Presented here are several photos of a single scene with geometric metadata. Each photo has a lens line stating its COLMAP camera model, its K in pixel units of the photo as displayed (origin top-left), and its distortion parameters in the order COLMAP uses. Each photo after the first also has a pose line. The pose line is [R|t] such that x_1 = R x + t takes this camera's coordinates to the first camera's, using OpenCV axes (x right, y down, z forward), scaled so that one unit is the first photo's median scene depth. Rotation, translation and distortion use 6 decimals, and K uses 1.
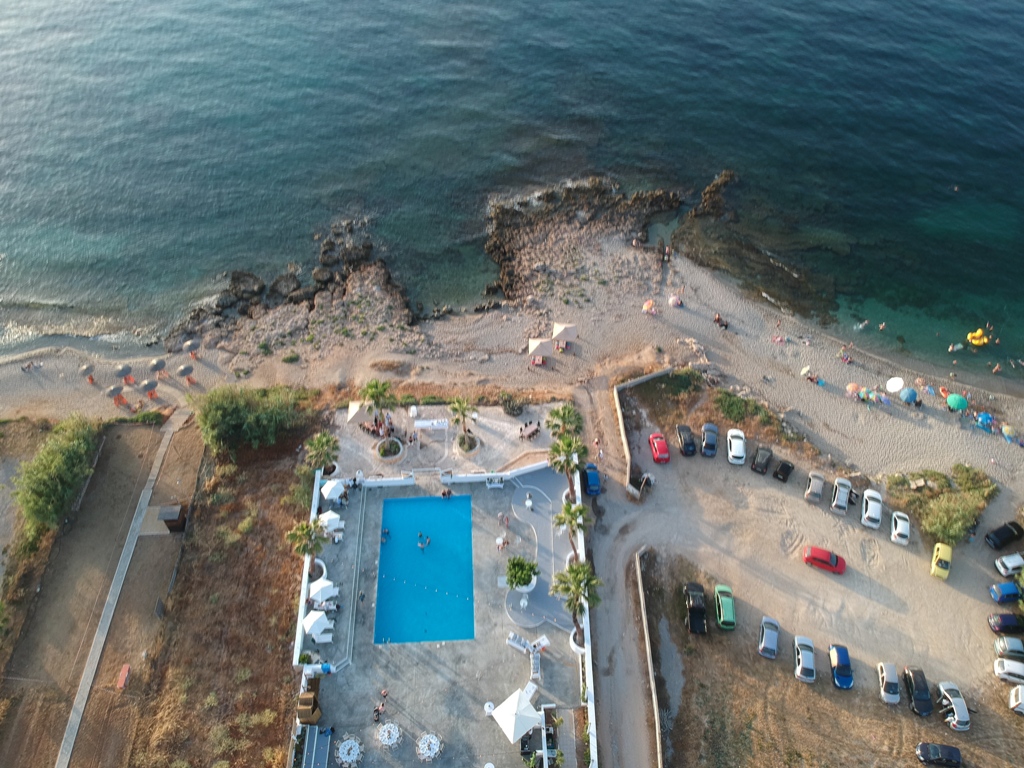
lens RADIAL K [[759.7, 0, 518.7], [0, 759.7, 336.7], [0, 0, 1]] dist [0.062663, -0.110940]
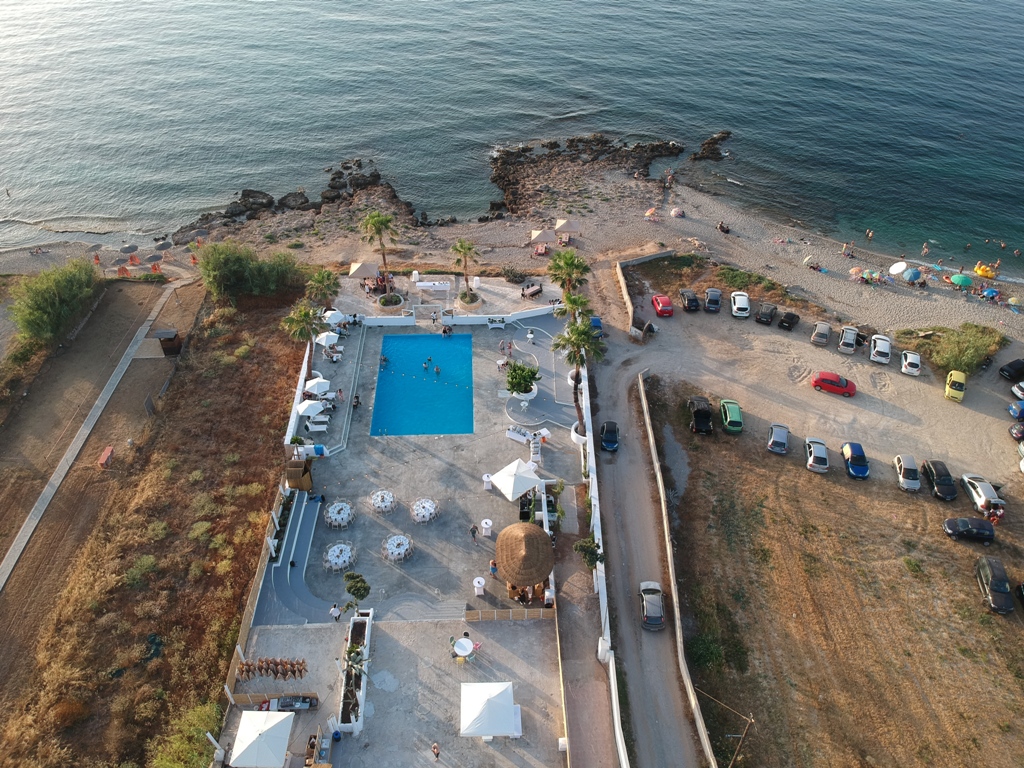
lens RADIAL K [[746.6, 0, 520.3], [0, 746.6, 374.2], [0, 0, 1]] dist [0.078620, -0.147817]
pose [[0.999964, 0.005238, -0.006665, 0.007154], [-0.005986, 0.993036, -0.117662, 0.391284], [0.006003, 0.117698, 0.993031, 0.045036]]
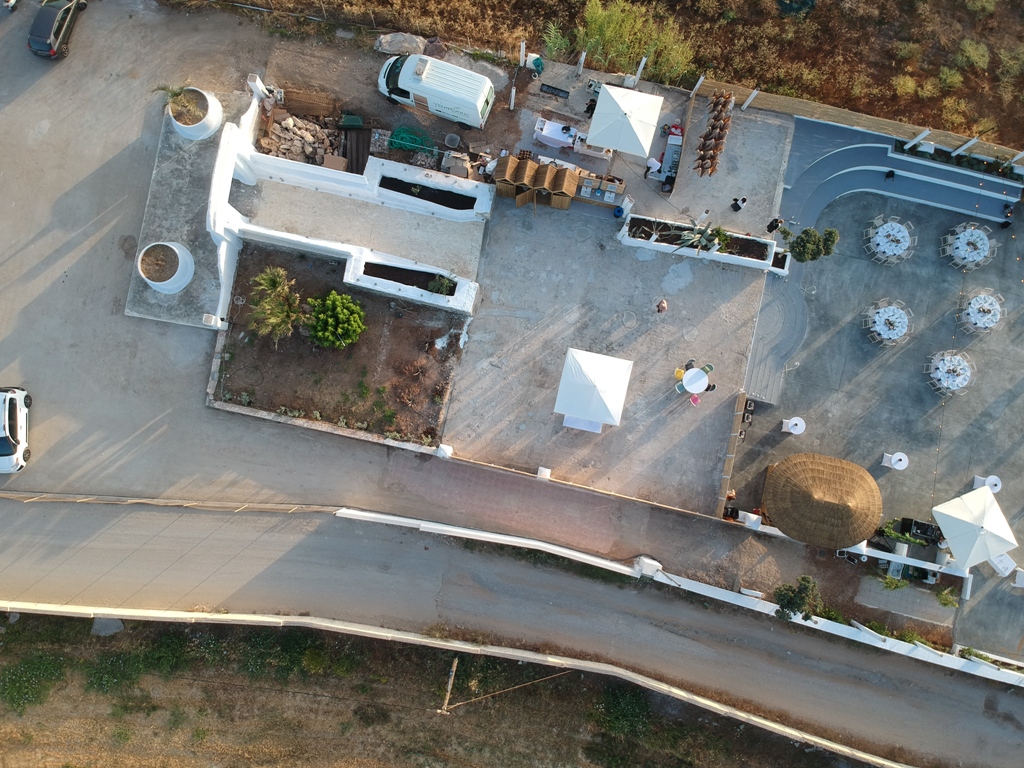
lens RADIAL K [[746.6, 0, 502.5], [0, 746.6, 362.0], [0, 0, 1]] dist [0.078620, -0.147817]
pose [[-0.268709, 0.957688, -0.103098, 0.025516], [-0.701876, -0.121374, 0.701882, 0.302839], [0.659671, 0.260964, 0.704792, 0.287694]]
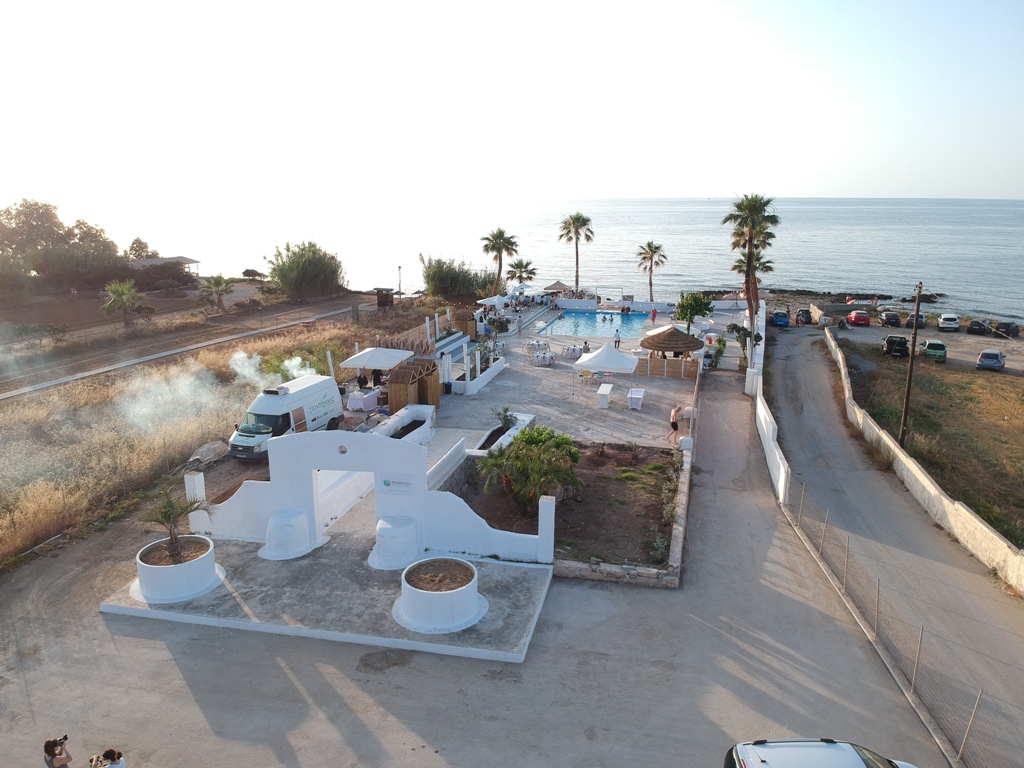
lens RADIAL K [[746.6, 0, 517.4], [0, 746.6, 373.7], [0, 0, 1]] dist [0.078620, -0.147817]
pose [[0.951888, 0.056501, -0.301191, 0.076488], [-0.213230, 0.828024, -0.518564, 0.862518], [0.220094, 0.557838, 0.800234, 0.218539]]
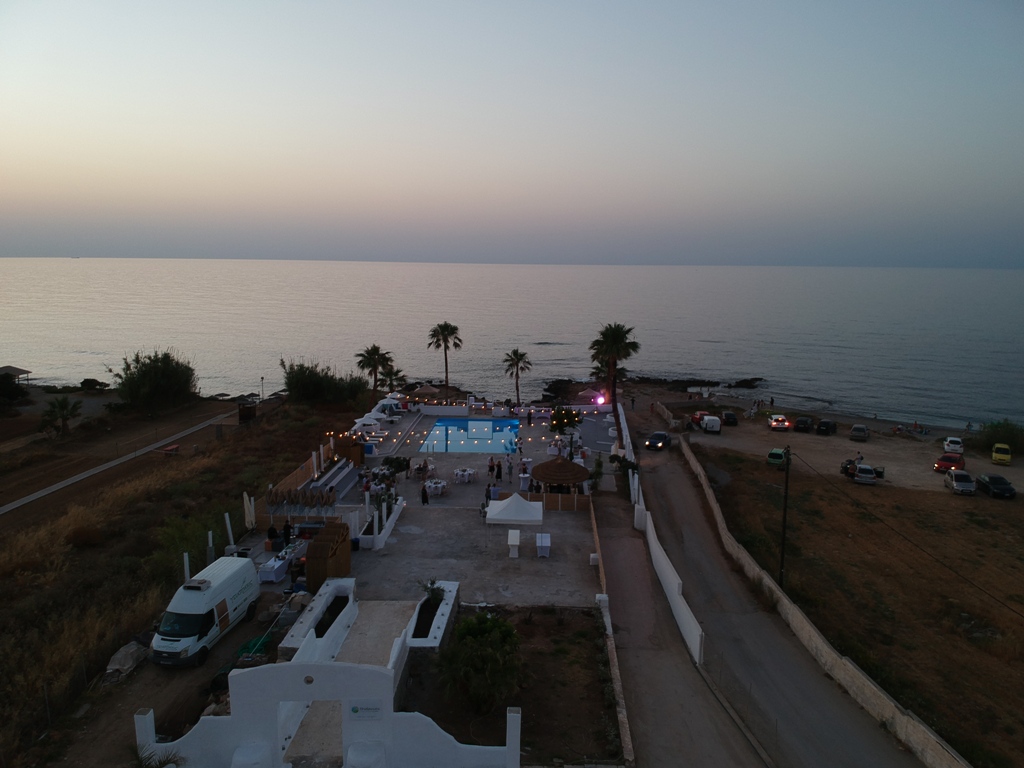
lens RADIAL K [[746.6, 0, 520.3], [0, 746.6, 374.7], [0, 0, 1]] dist [0.078620, -0.147817]
pose [[0.995980, 0.011264, -0.088866, 0.030557], [-0.063693, 0.786626, -0.614136, 0.830378], [0.062987, 0.617327, 0.784181, 0.152960]]
